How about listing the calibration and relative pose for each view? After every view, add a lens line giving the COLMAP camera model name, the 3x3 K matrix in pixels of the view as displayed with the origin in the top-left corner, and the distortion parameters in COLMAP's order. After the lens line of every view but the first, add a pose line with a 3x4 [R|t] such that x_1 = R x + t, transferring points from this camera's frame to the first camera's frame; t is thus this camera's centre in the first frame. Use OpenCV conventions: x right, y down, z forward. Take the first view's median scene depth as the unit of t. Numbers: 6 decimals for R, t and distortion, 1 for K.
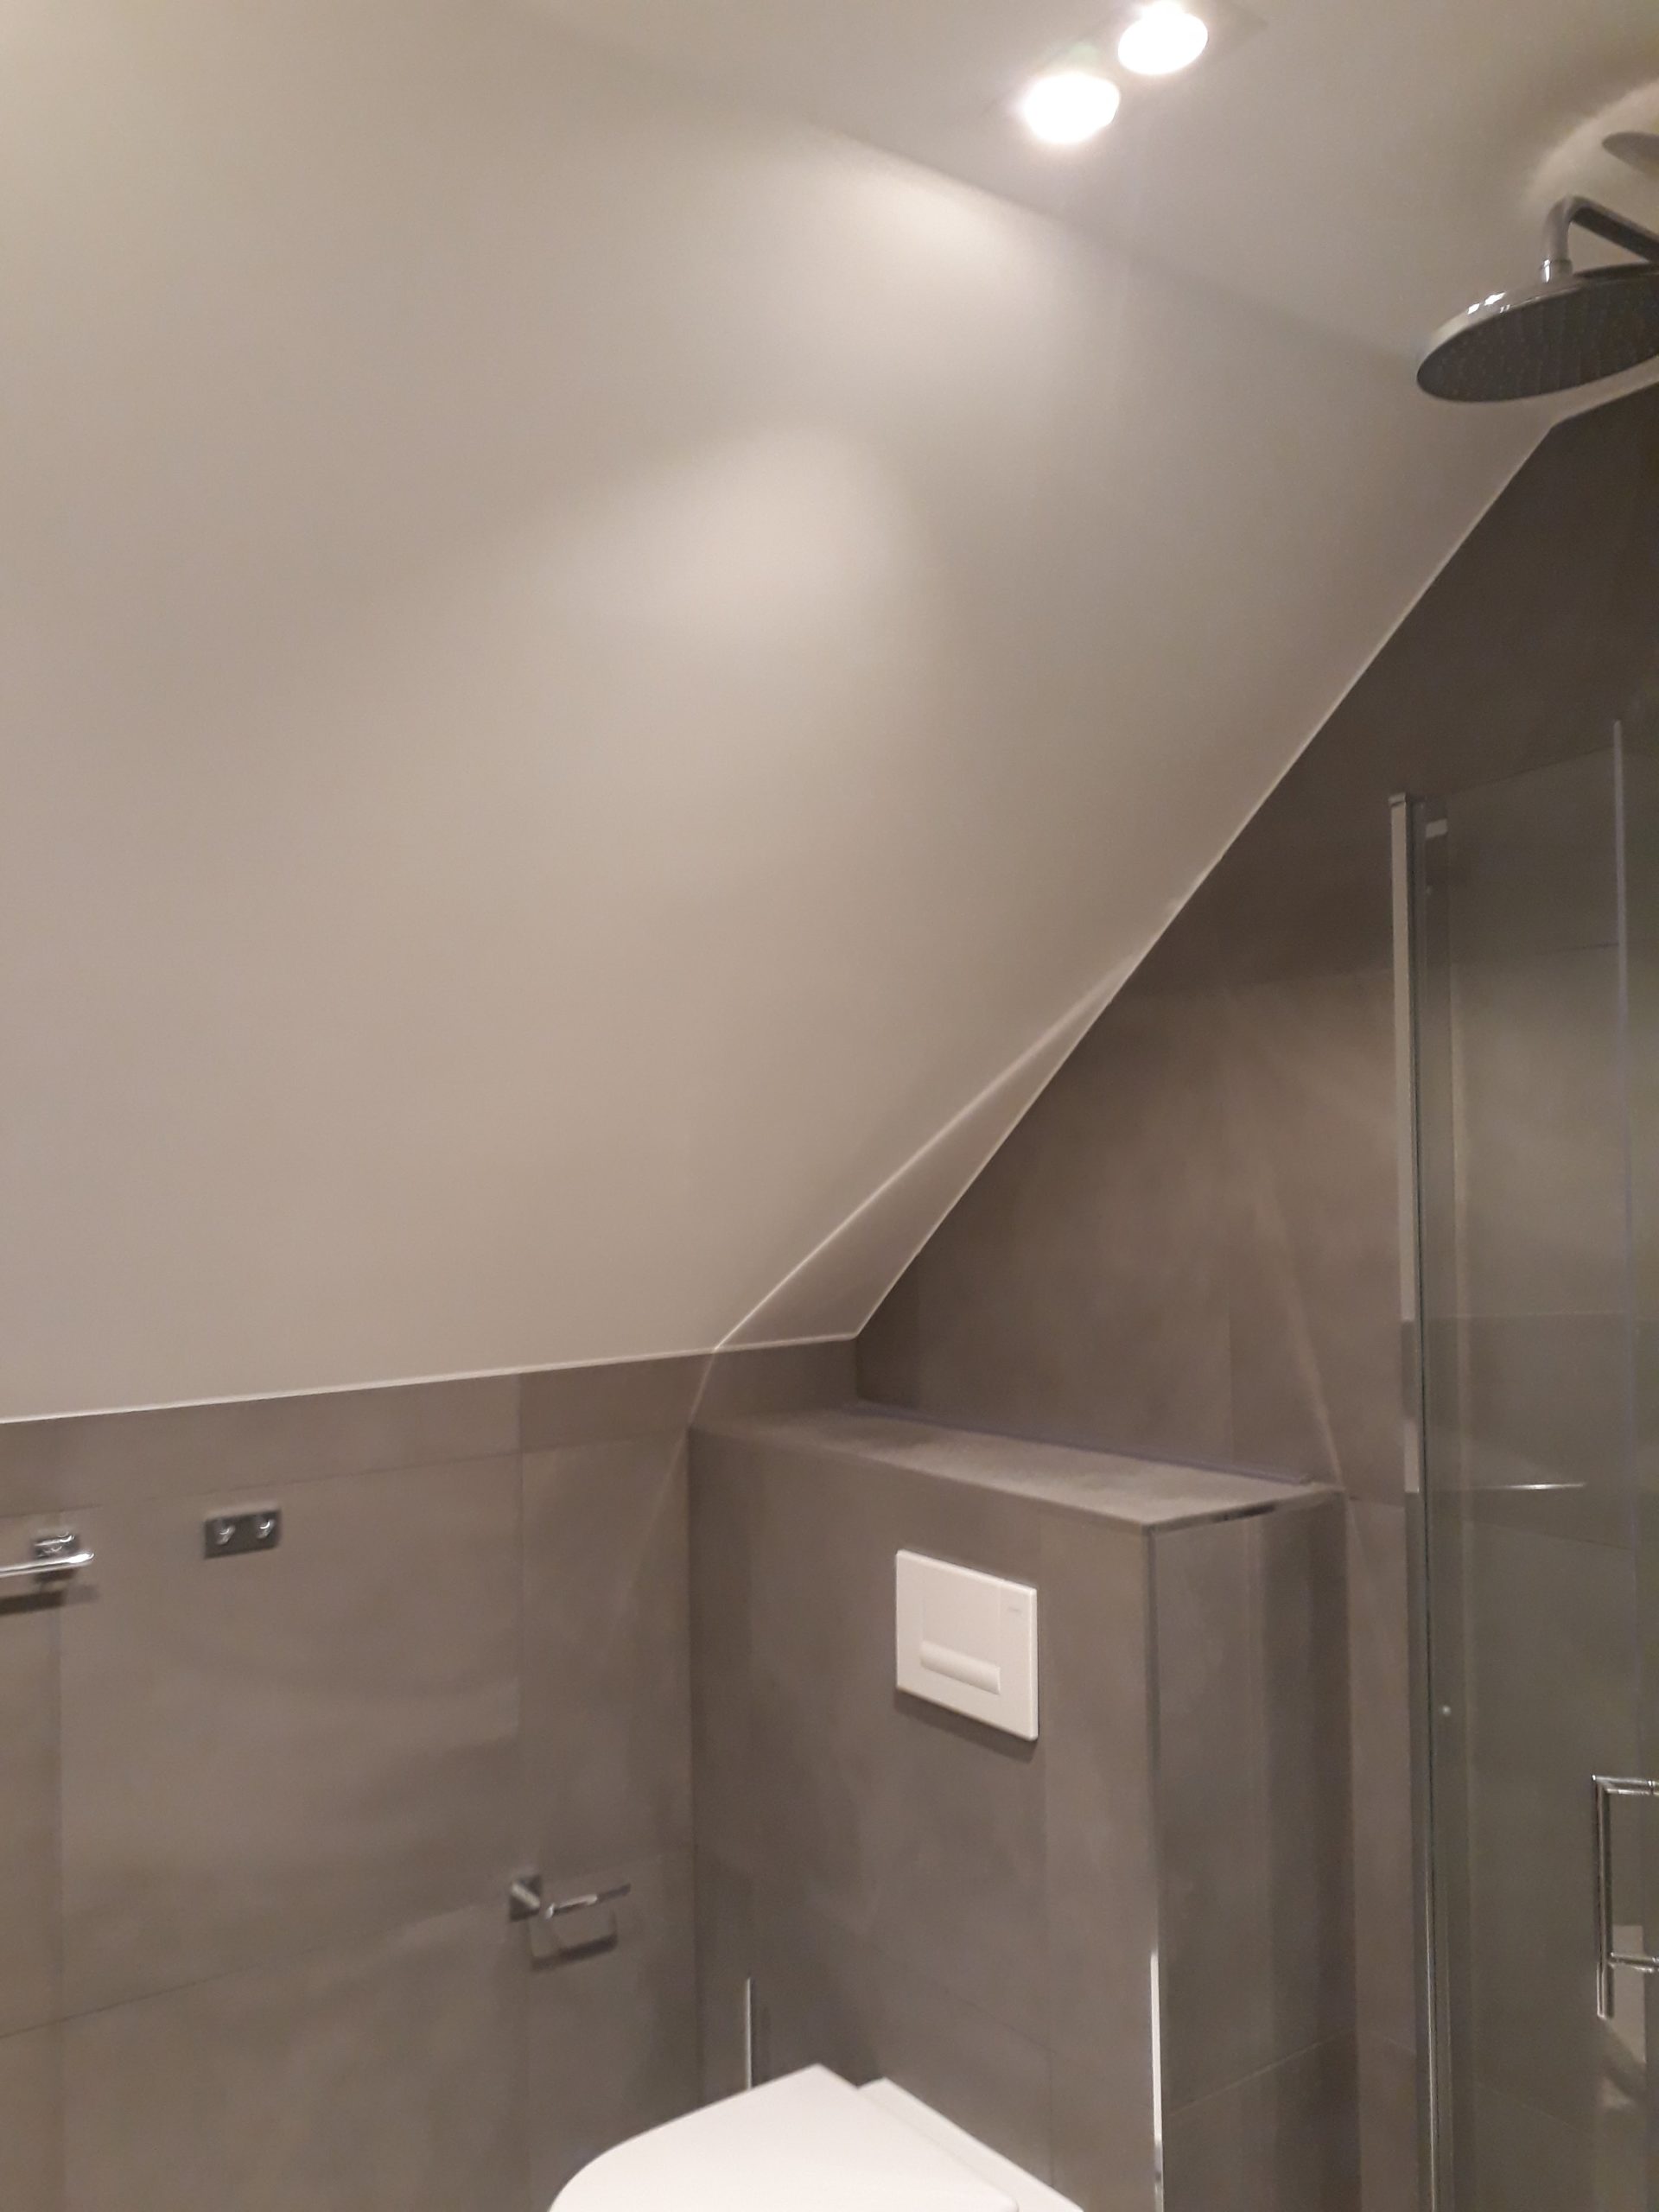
lens RADIAL K [[1775.0, 0, 829.5], [0, 1775.0, 1106.0], [0, 0, 1]] dist [0.080693, -0.119903]
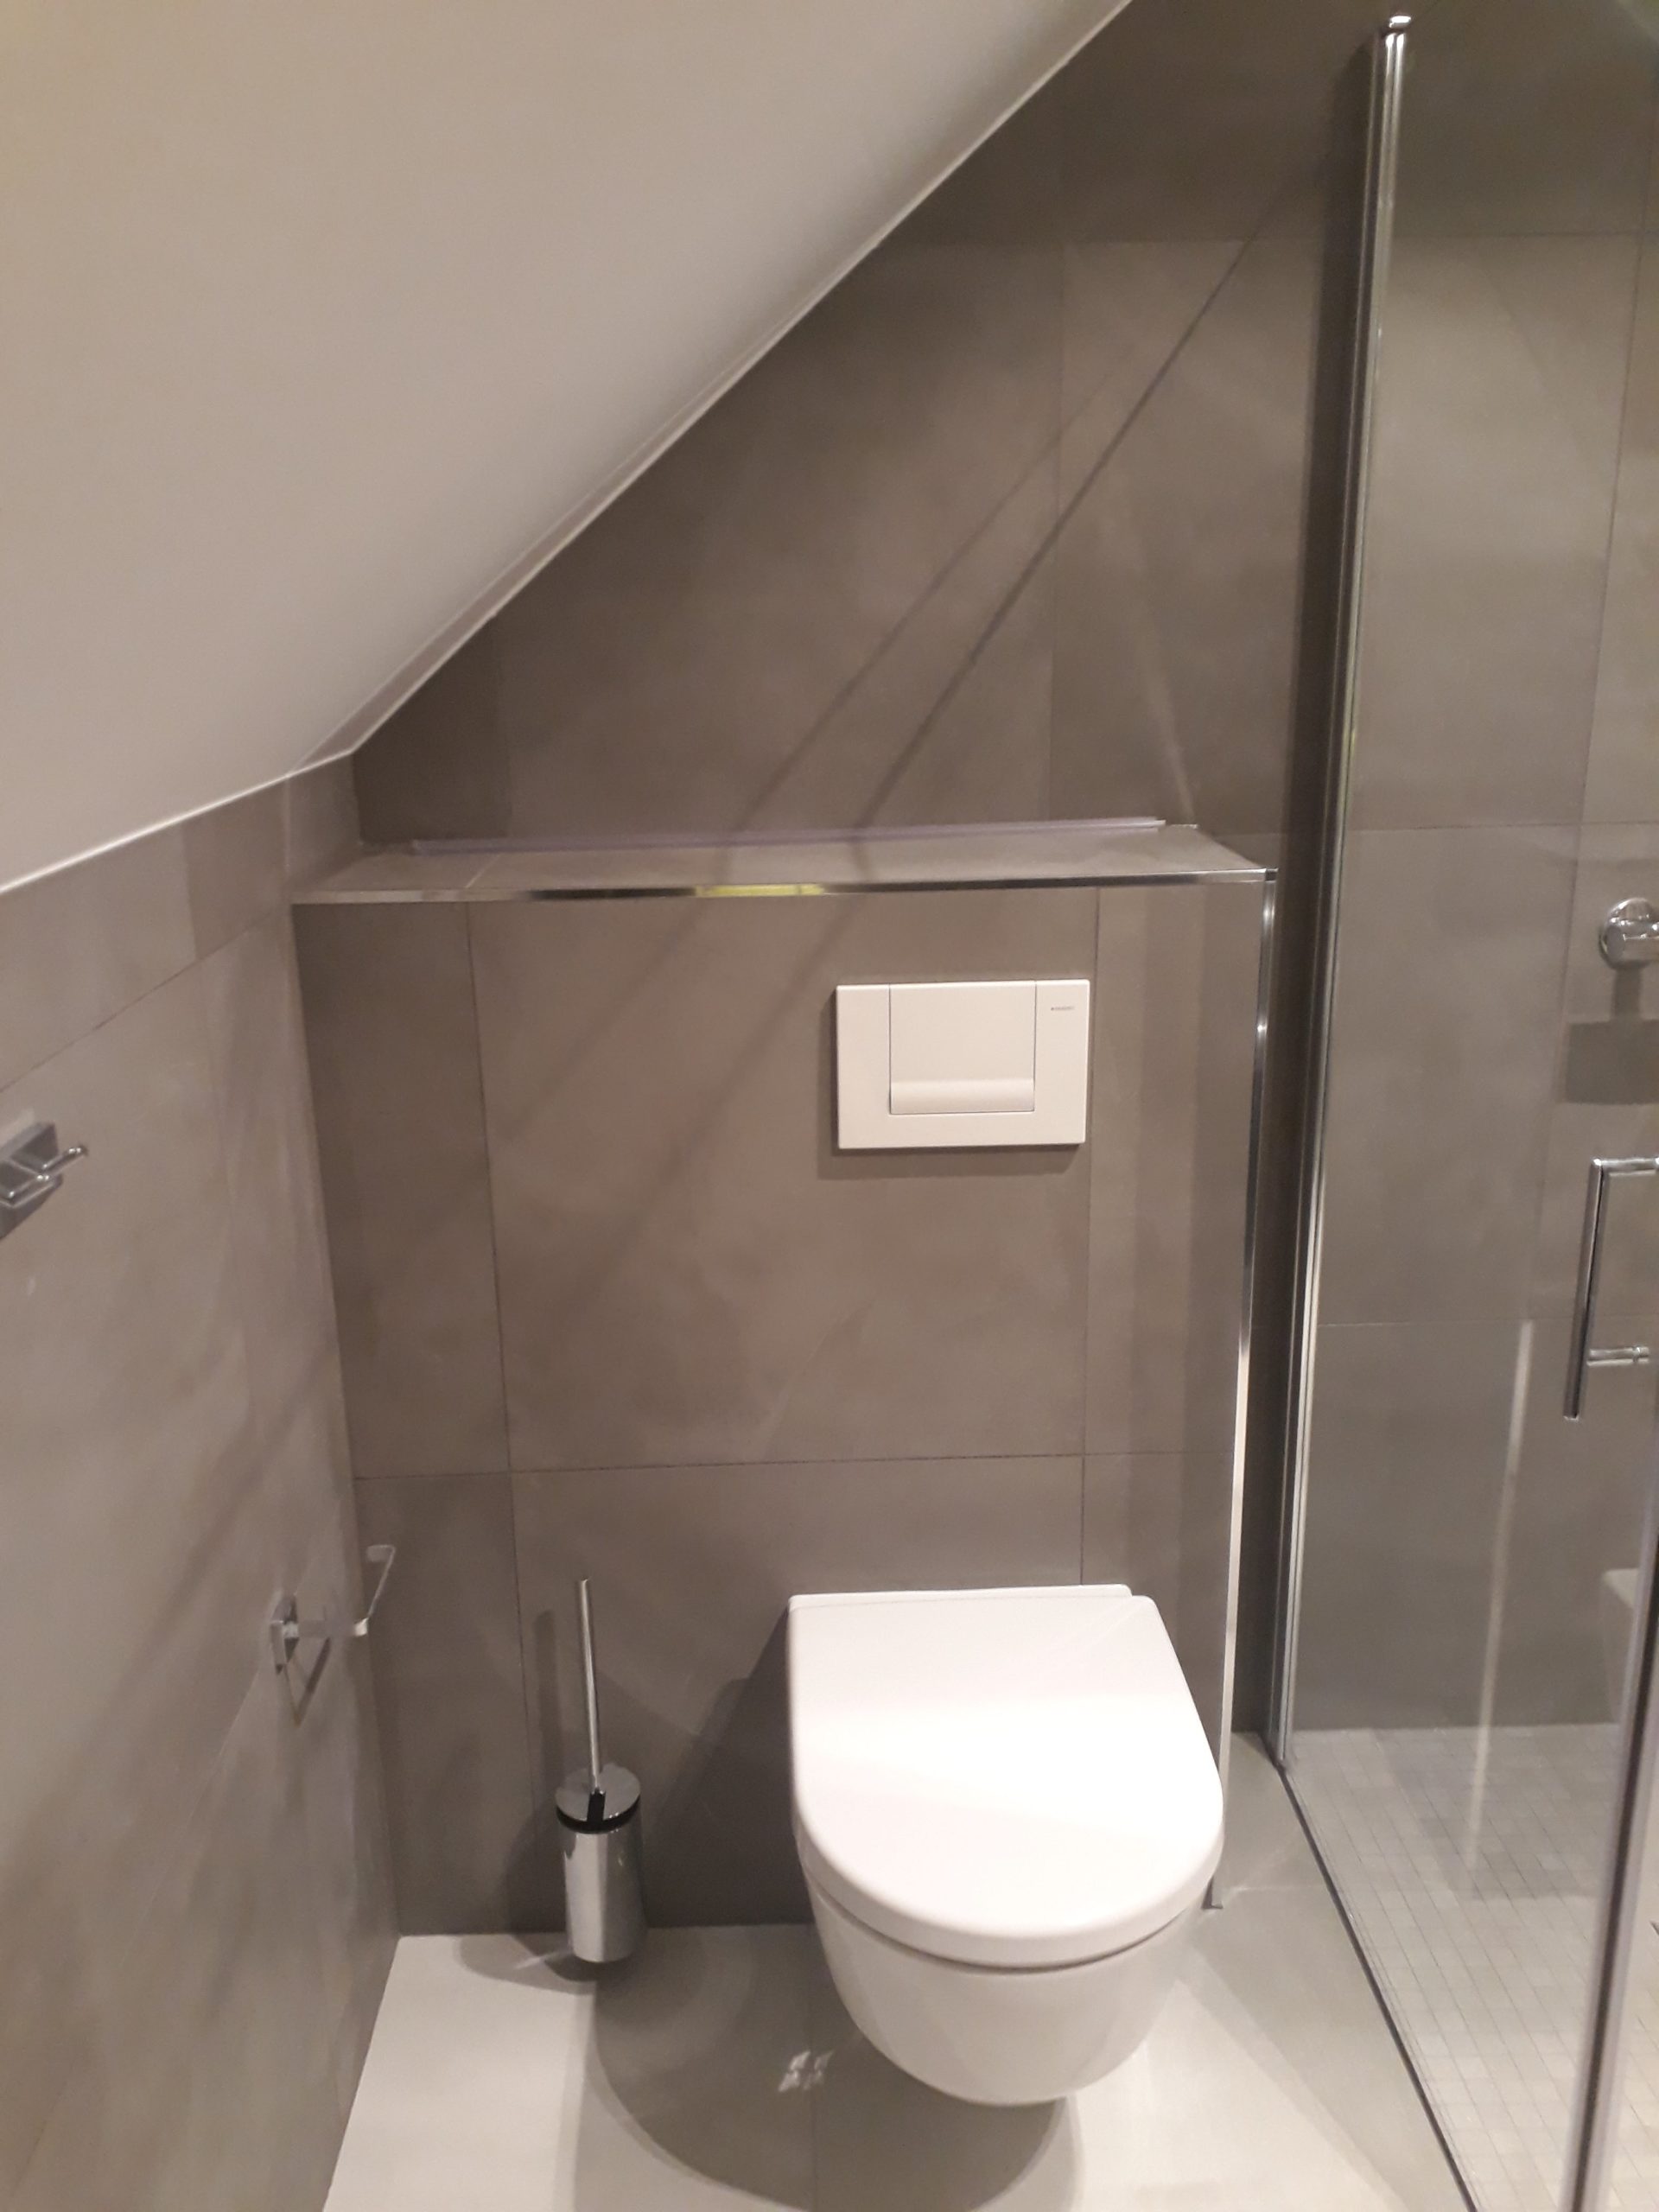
lens RADIAL K [[1775.0, 0, 829.5], [0, 1775.0, 1106.0], [0, 0, 1]] dist [0.080693, -0.119903]
pose [[0.596882, -0.226008, 0.769839, -0.596862], [-0.003538, 0.958755, 0.284213, 0.084565], [-0.802321, -0.172365, 0.571464, 0.575637]]
